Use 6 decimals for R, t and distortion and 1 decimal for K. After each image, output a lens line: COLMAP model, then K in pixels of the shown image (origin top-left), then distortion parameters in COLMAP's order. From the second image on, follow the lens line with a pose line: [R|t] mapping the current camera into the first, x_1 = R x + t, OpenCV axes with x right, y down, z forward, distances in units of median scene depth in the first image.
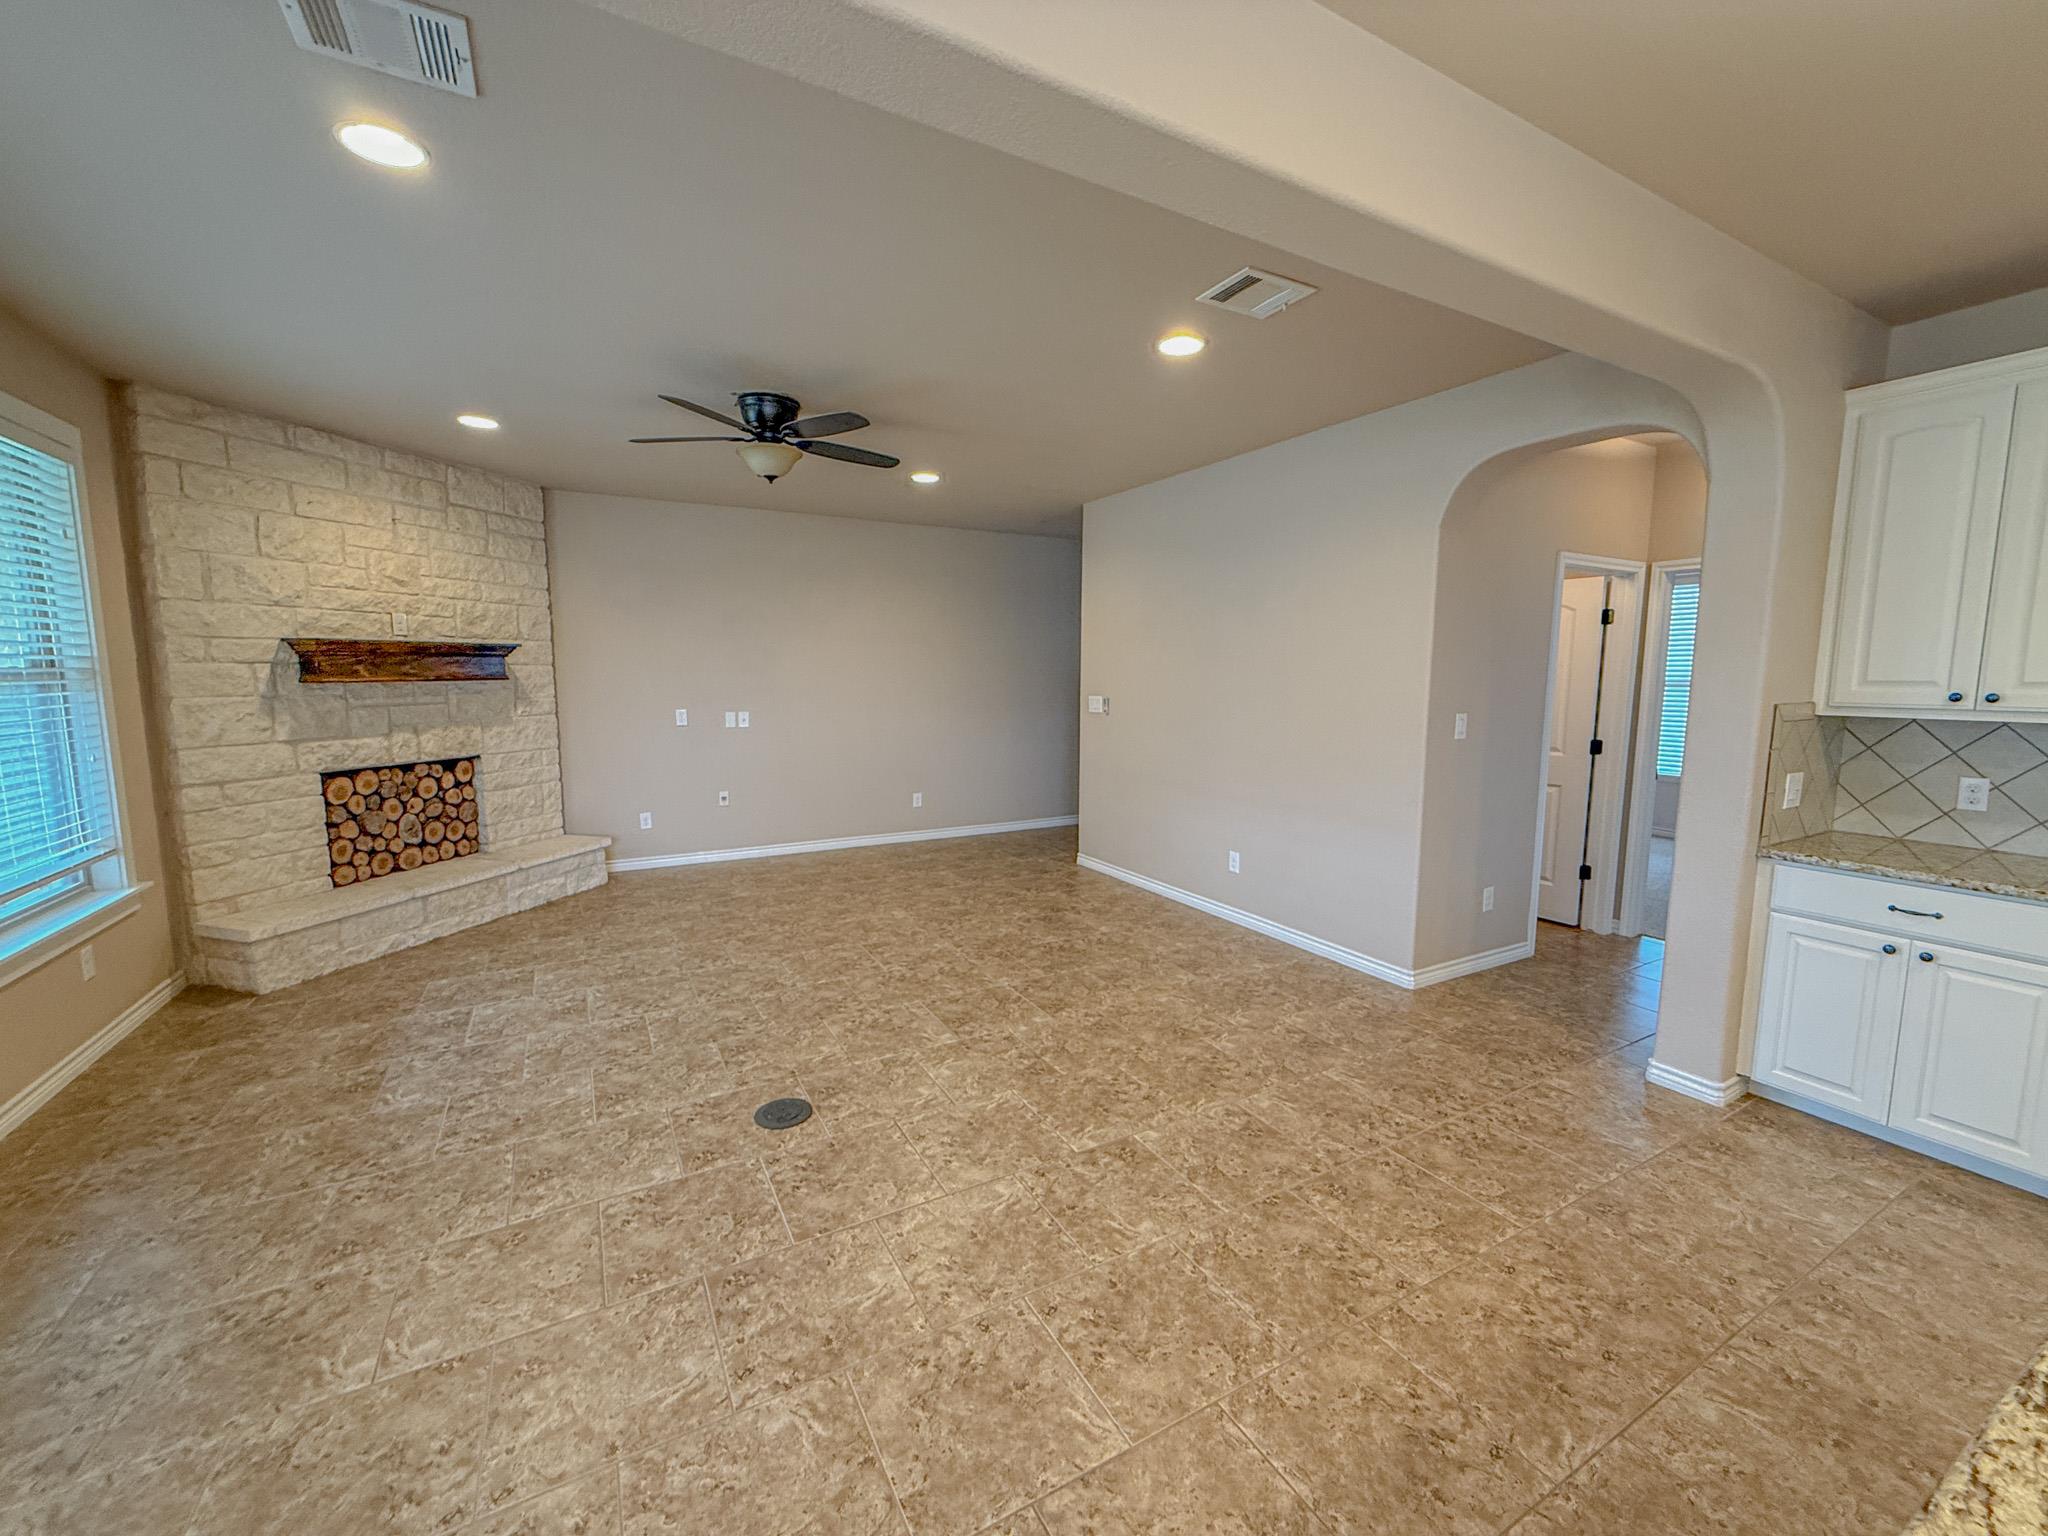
lens RADIAL K [[818.3, 0, 1021.4], [0, 818.3, 766.4], [0, 0, 1]] dist [0.000870, 0.000353]
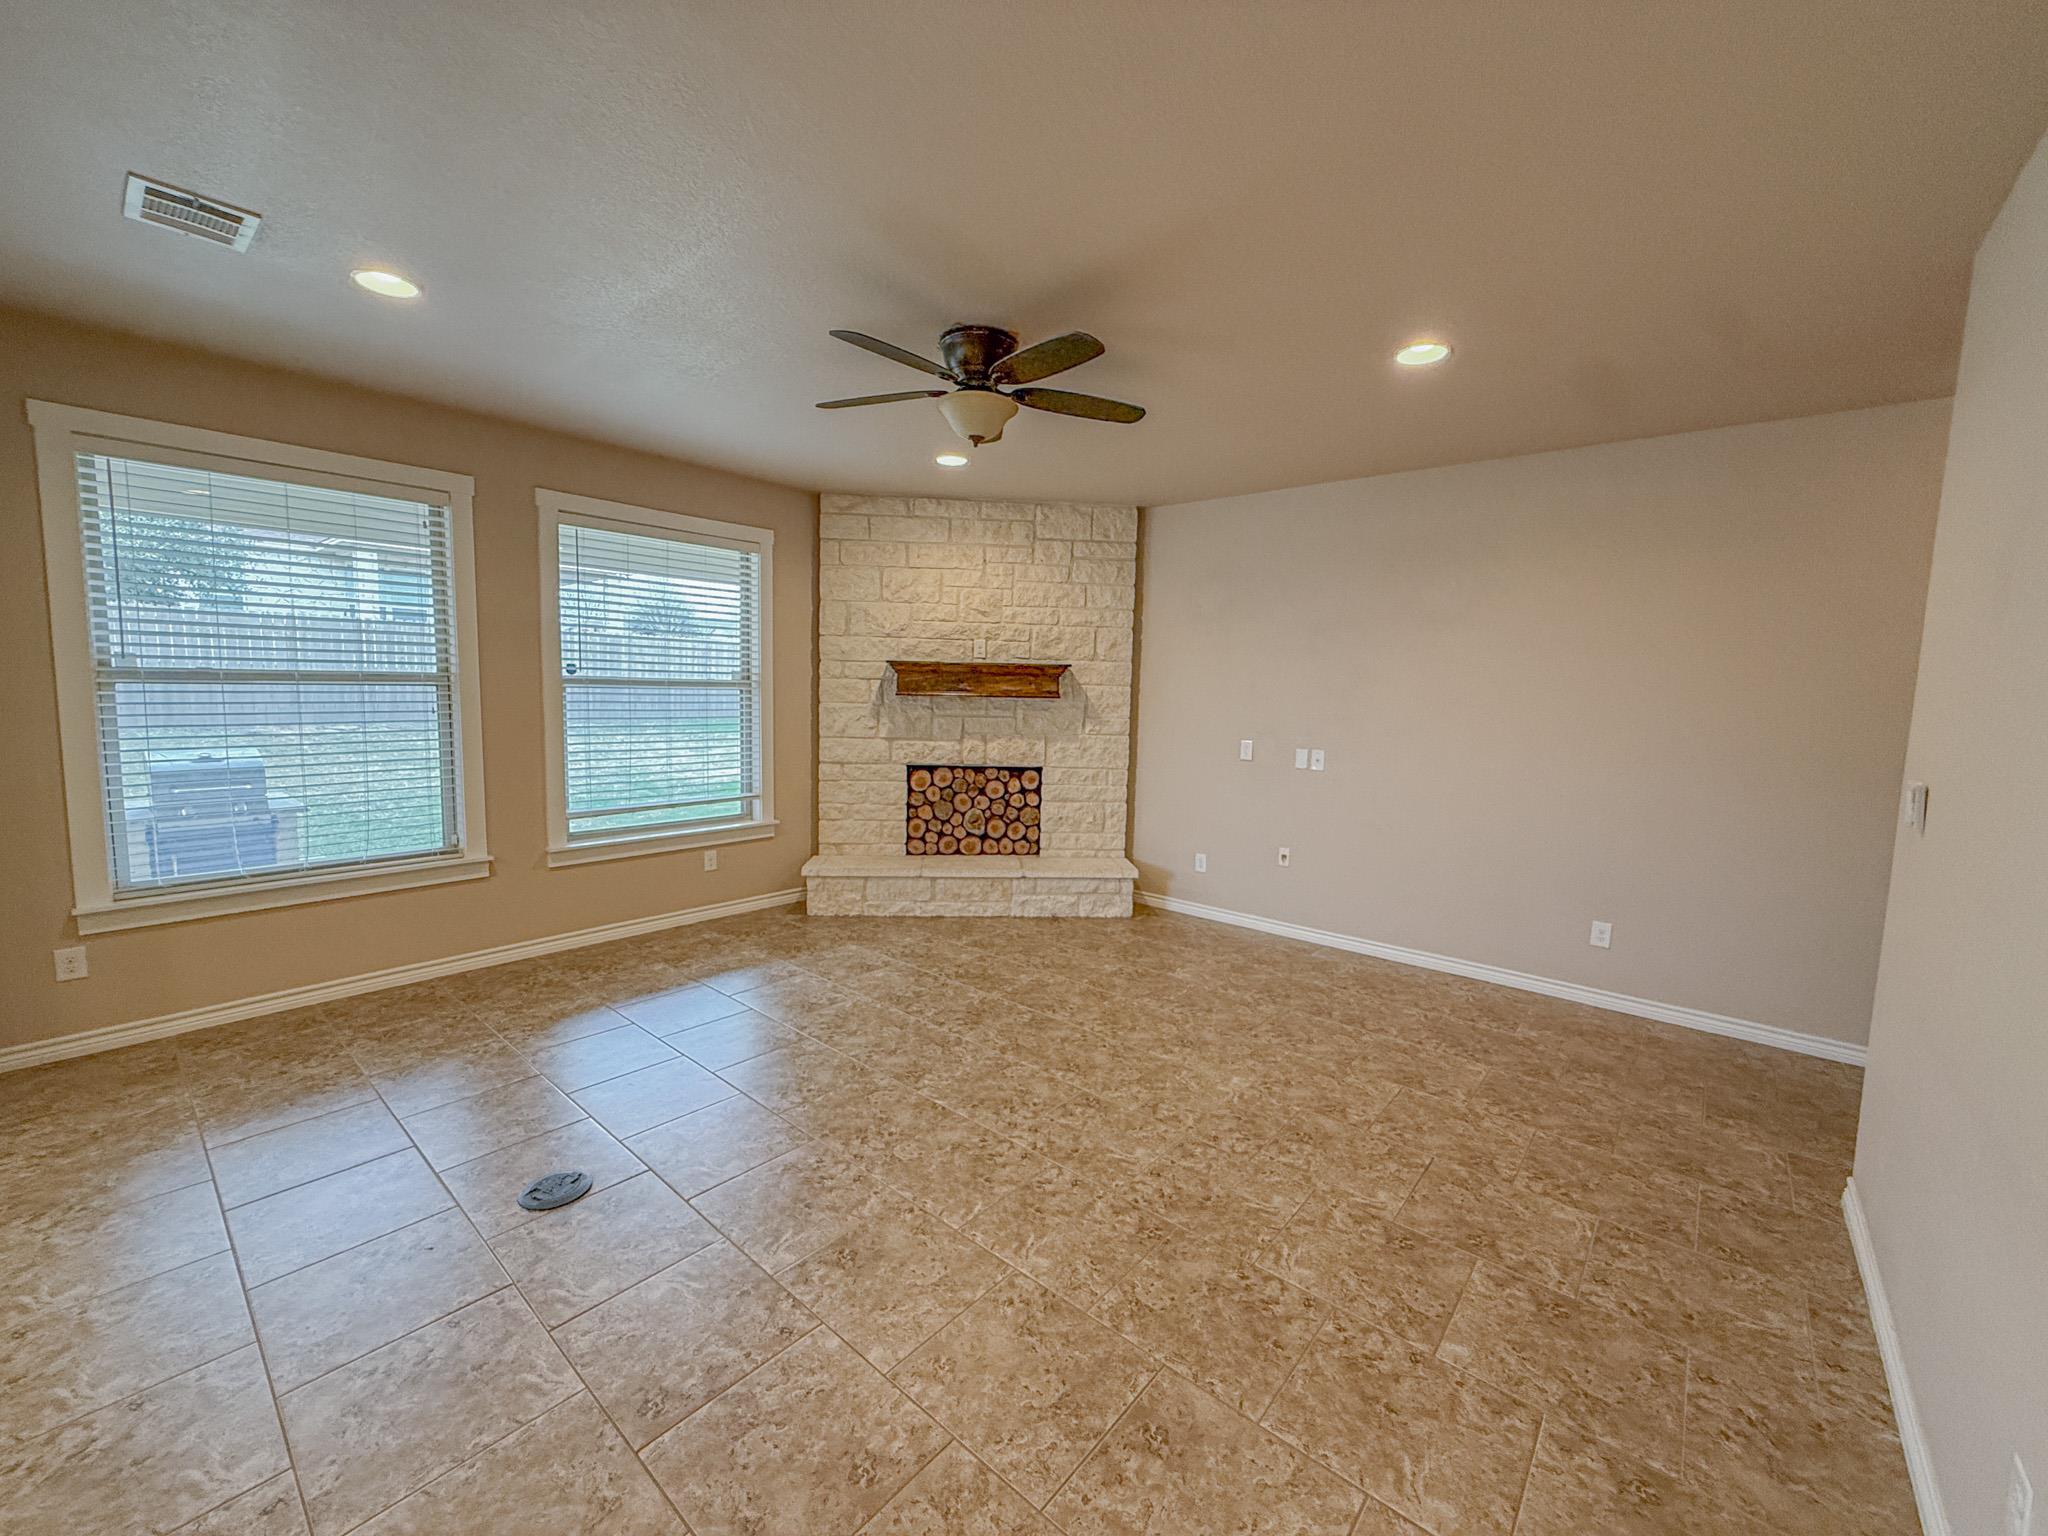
lens RADIAL K [[818.3, 0, 1021.4], [0, 818.3, 766.4], [0, 0, 1]] dist [0.000870, 0.000353]
pose [[0.347042, 0.097020, -0.932818, 0.416512], [-0.133353, 0.989633, 0.053318, -0.083366], [0.928320, 0.105891, 0.356382, 0.714889]]
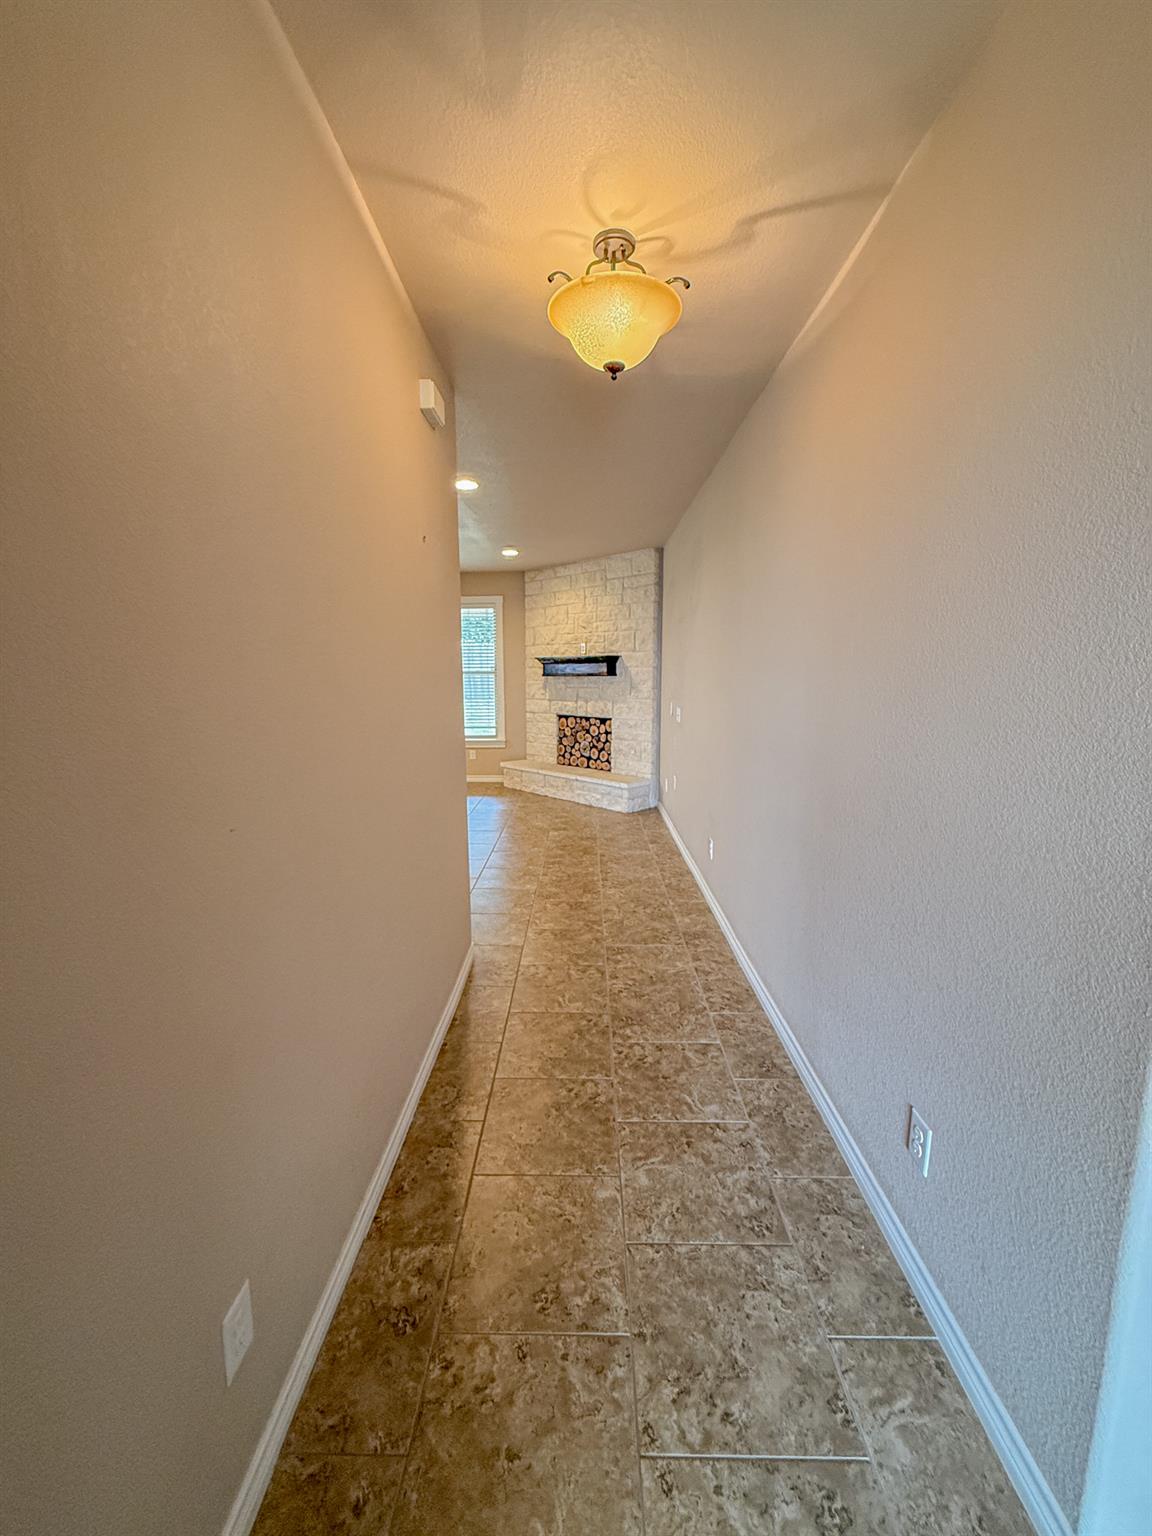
lens RADIAL K [[615.1, 0, 572.2], [0, 615.1, 760.3], [0, 0, 1]] dist [0.000904, 0.000084]
pose [[-0.501991, 0.123137, -0.856062, 0.665234], [-0.098867, 0.975154, 0.198243, -0.221659], [0.859203, 0.184152, -0.477345, 1.930866]]
